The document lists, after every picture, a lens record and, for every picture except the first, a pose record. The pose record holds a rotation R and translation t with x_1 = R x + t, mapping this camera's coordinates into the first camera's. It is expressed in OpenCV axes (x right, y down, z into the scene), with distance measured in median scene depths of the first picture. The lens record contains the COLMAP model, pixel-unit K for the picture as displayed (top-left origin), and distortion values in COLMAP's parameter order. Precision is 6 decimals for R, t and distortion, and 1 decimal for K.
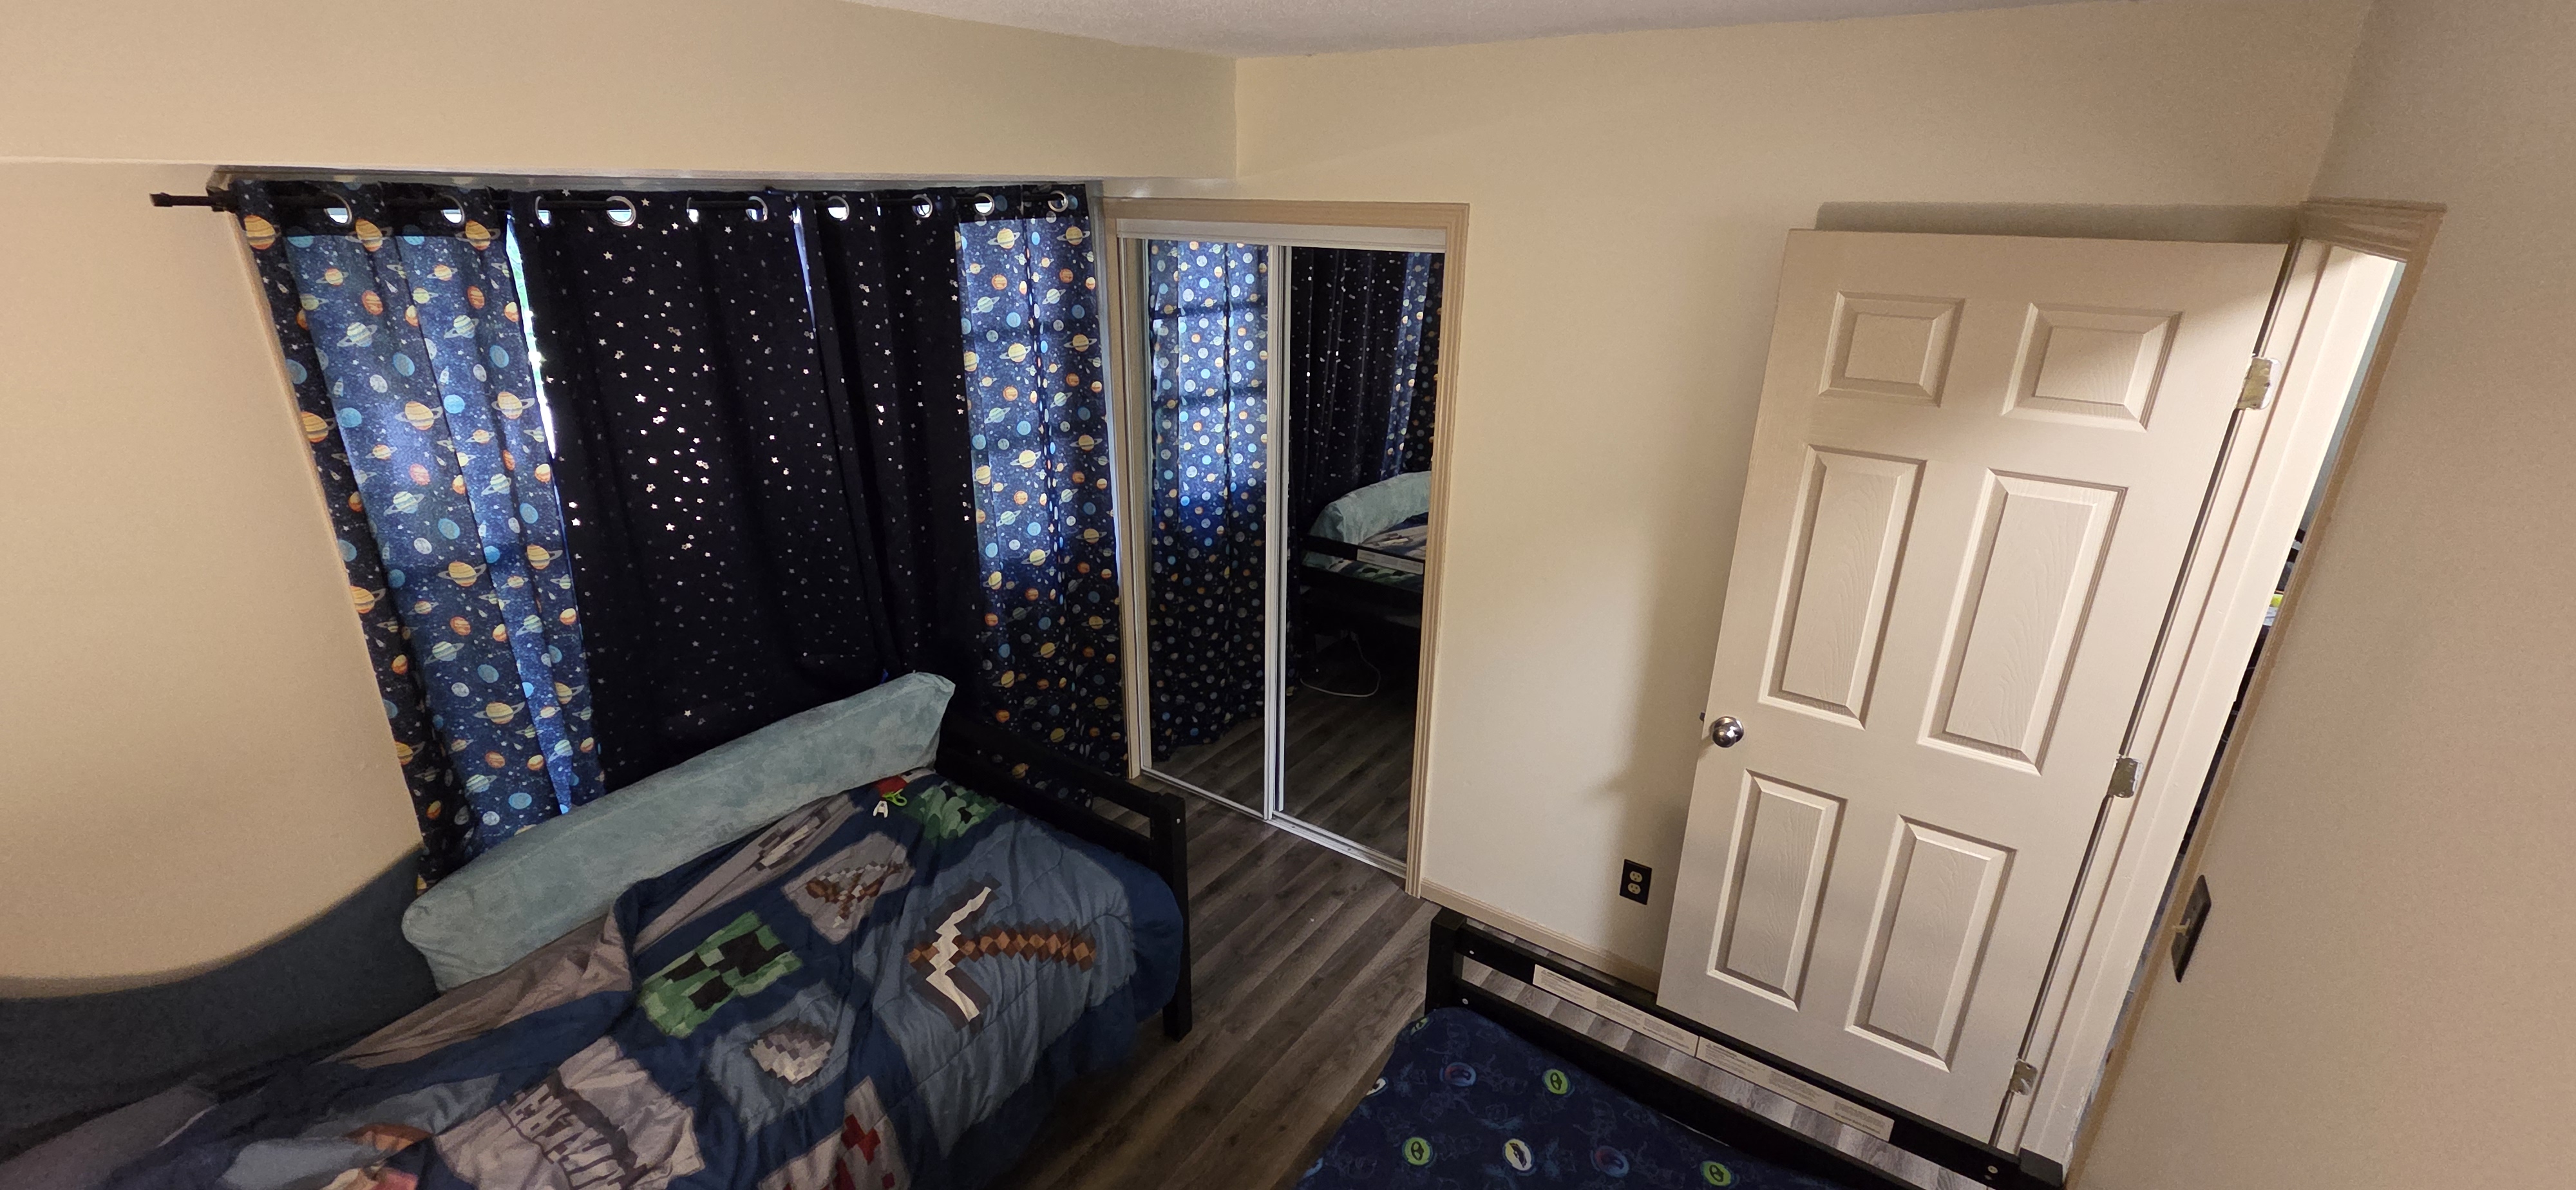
lens RADIAL K [[1071.6, 0, 1311.7], [0, 1071.6, 606.3], [0, 0, 1]] dist [0.001533, 0.000375]
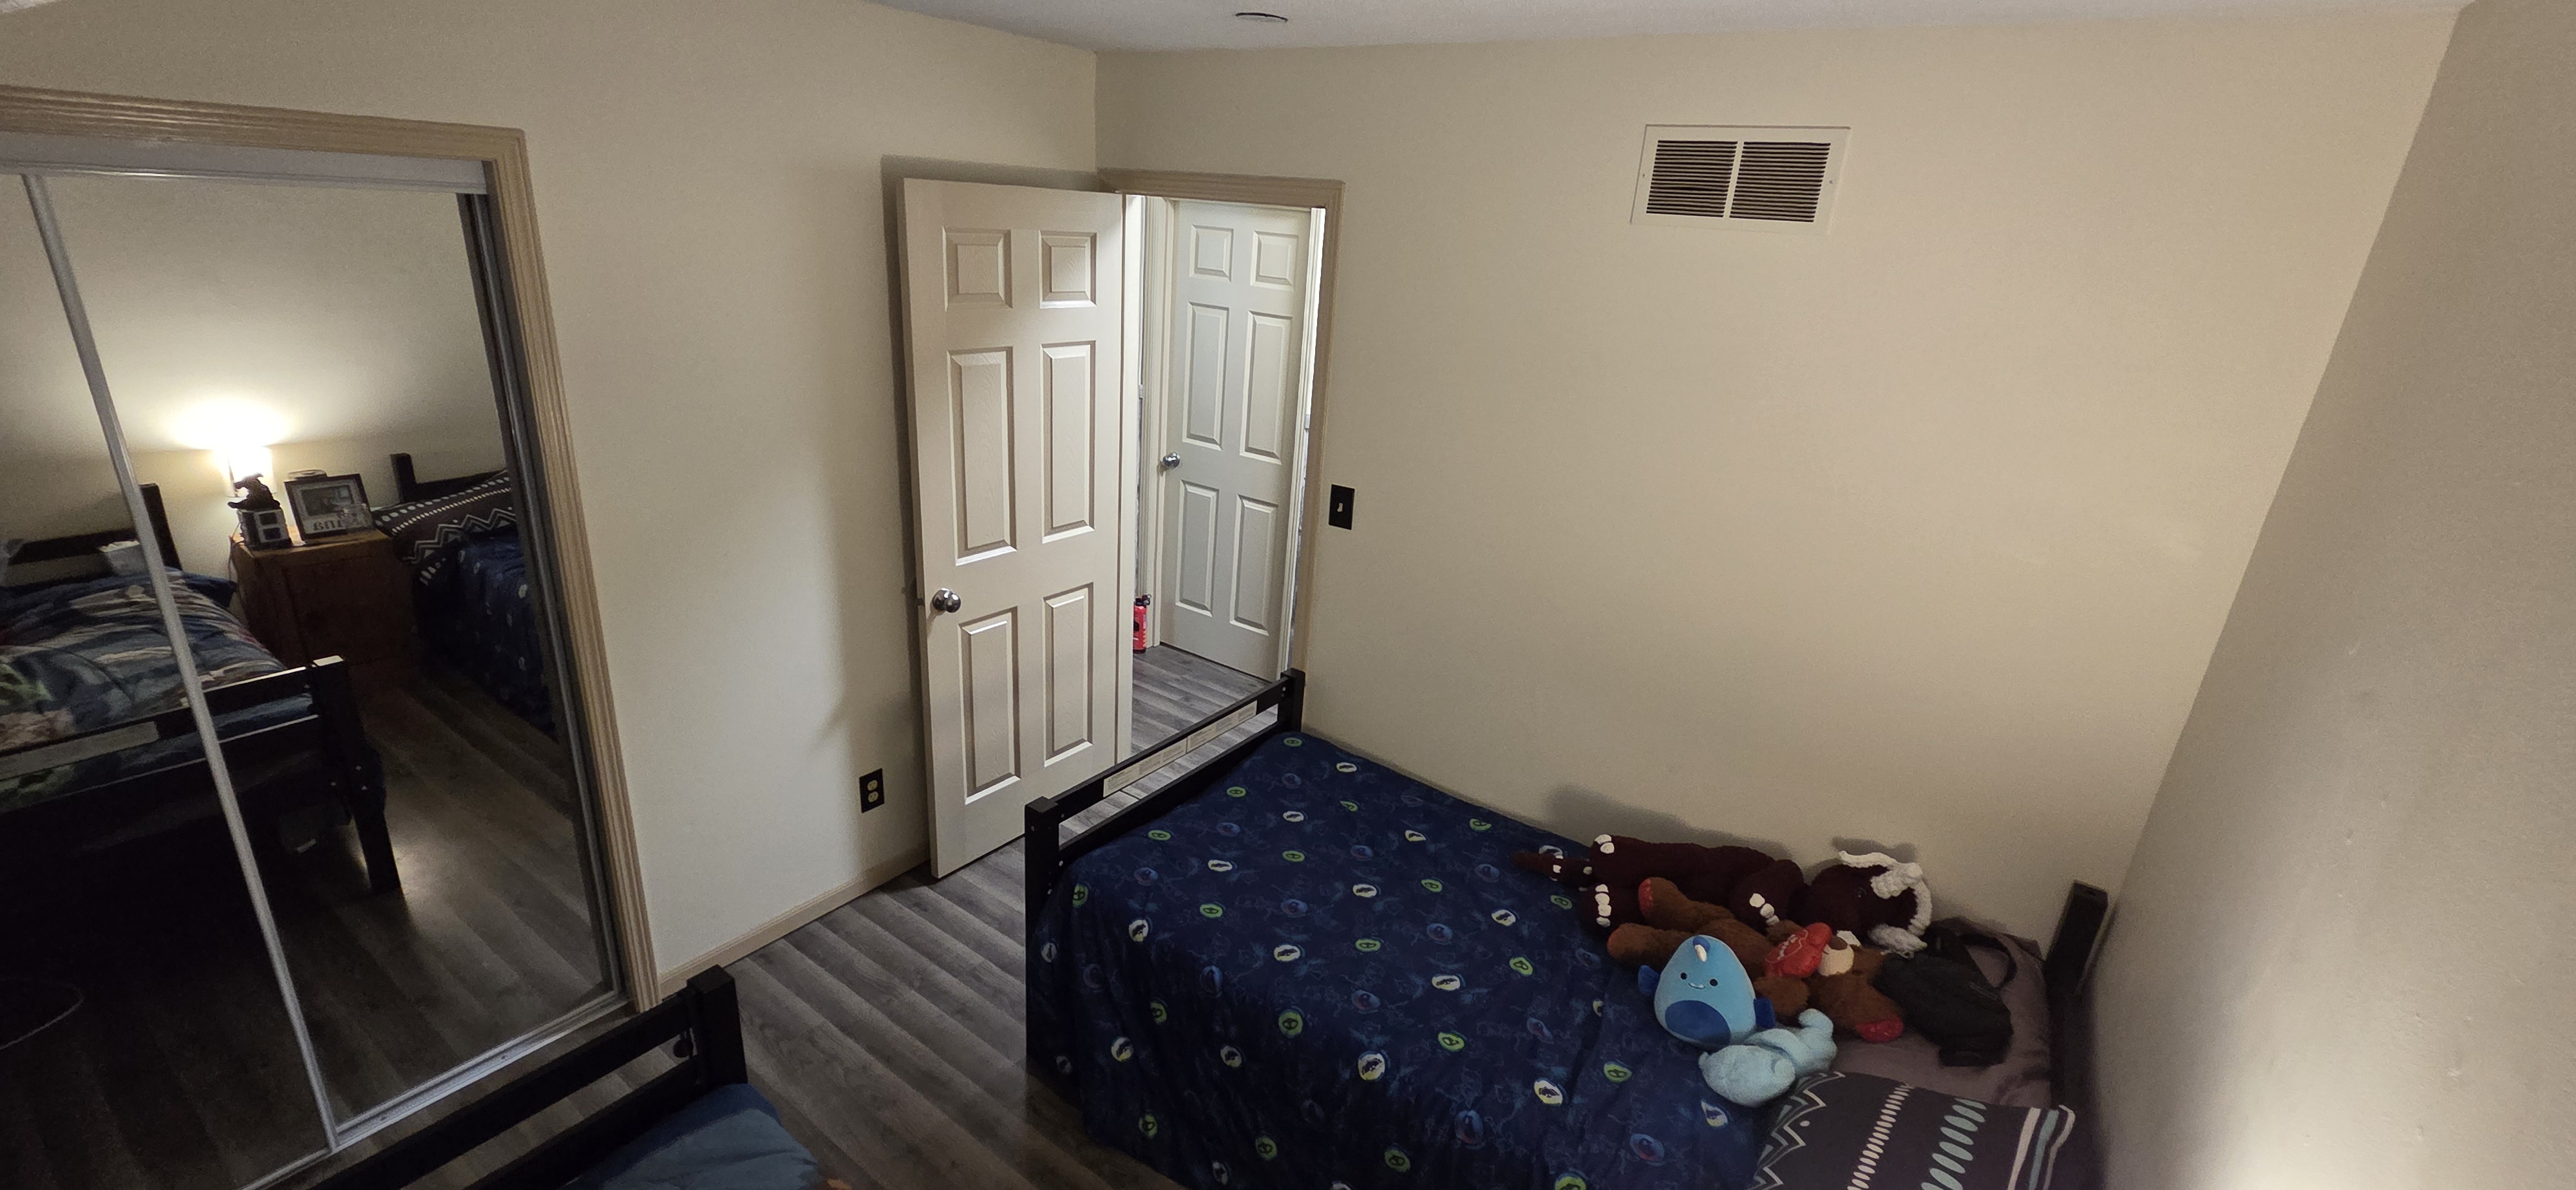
lens RADIAL K [[1071.6, 0, 1292.3], [0, 1071.6, 598.7], [0, 0, 1]] dist [0.001533, 0.000375]
pose [[-0.013321, -0.348643, 0.937161, -0.866637], [0.294175, 0.894399, 0.336916, -0.204484], [-0.955659, 0.280177, 0.090648, 0.609096]]
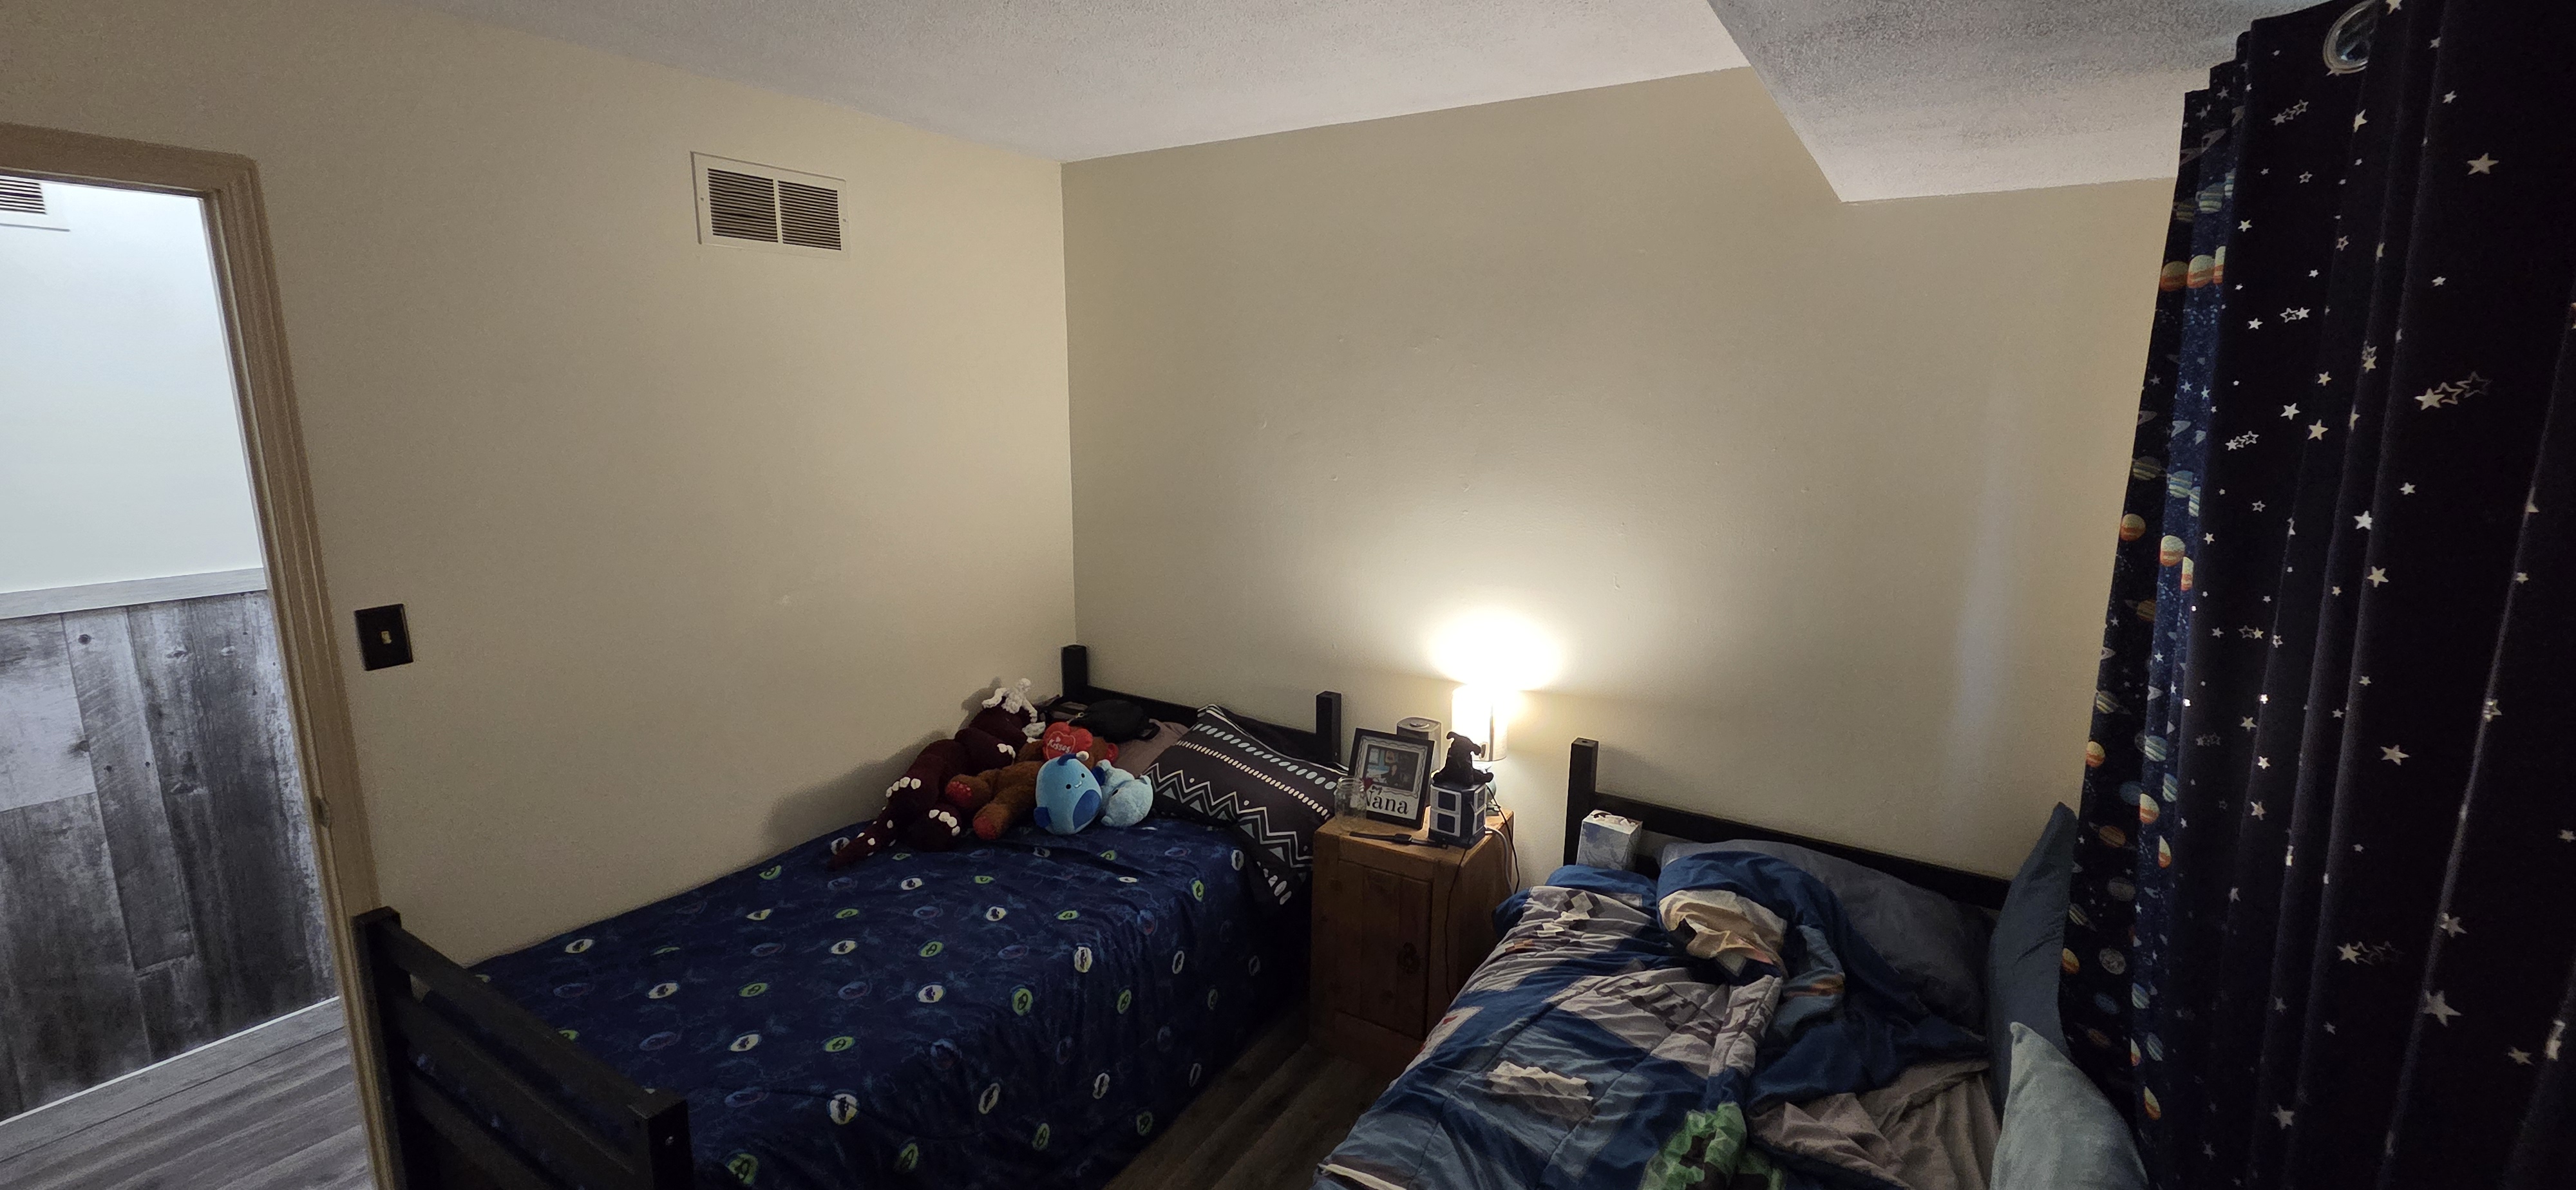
lens RADIAL K [[1071.6, 0, 1286.4], [0, 1071.6, 591.8], [0, 0, 1]] dist [0.001533, 0.000375]
pose [[-0.996906, 0.004661, -0.078462, -0.228947], [-0.037462, 0.849388, 0.526437, -0.391913], [0.069099, 0.527748, -0.846586, 1.500224]]
